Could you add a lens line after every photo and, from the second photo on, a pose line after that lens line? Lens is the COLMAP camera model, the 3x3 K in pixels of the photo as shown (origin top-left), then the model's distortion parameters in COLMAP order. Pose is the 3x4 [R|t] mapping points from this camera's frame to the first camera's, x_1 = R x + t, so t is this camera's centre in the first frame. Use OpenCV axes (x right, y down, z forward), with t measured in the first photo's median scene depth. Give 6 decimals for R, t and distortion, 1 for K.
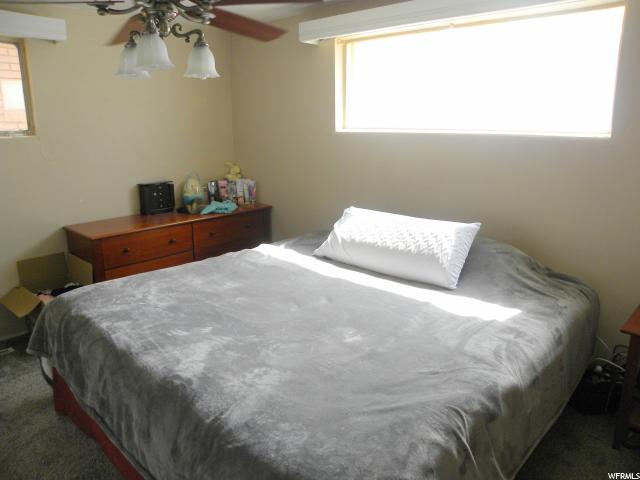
lens RADIAL K [[485.9, 0, 320.0], [0, 485.9, 240.0], [0, 0, 1]] dist [-0.156858, 0.099093]
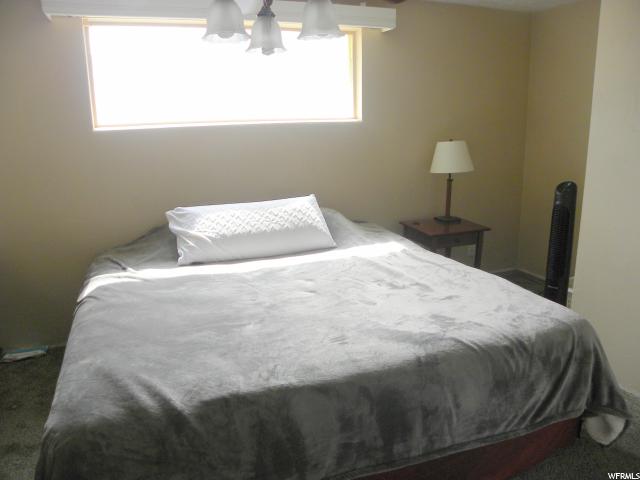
lens RADIAL K [[485.9, 0, 320.0], [0, 485.9, 240.0], [0, 0, 1]] dist [-0.156858, 0.099093]
pose [[0.430709, -0.230261, 0.872622, -0.737527], [0.223340, 0.964024, 0.144143, -0.092224], [-0.874419, 0.132808, 0.466640, 0.391377]]
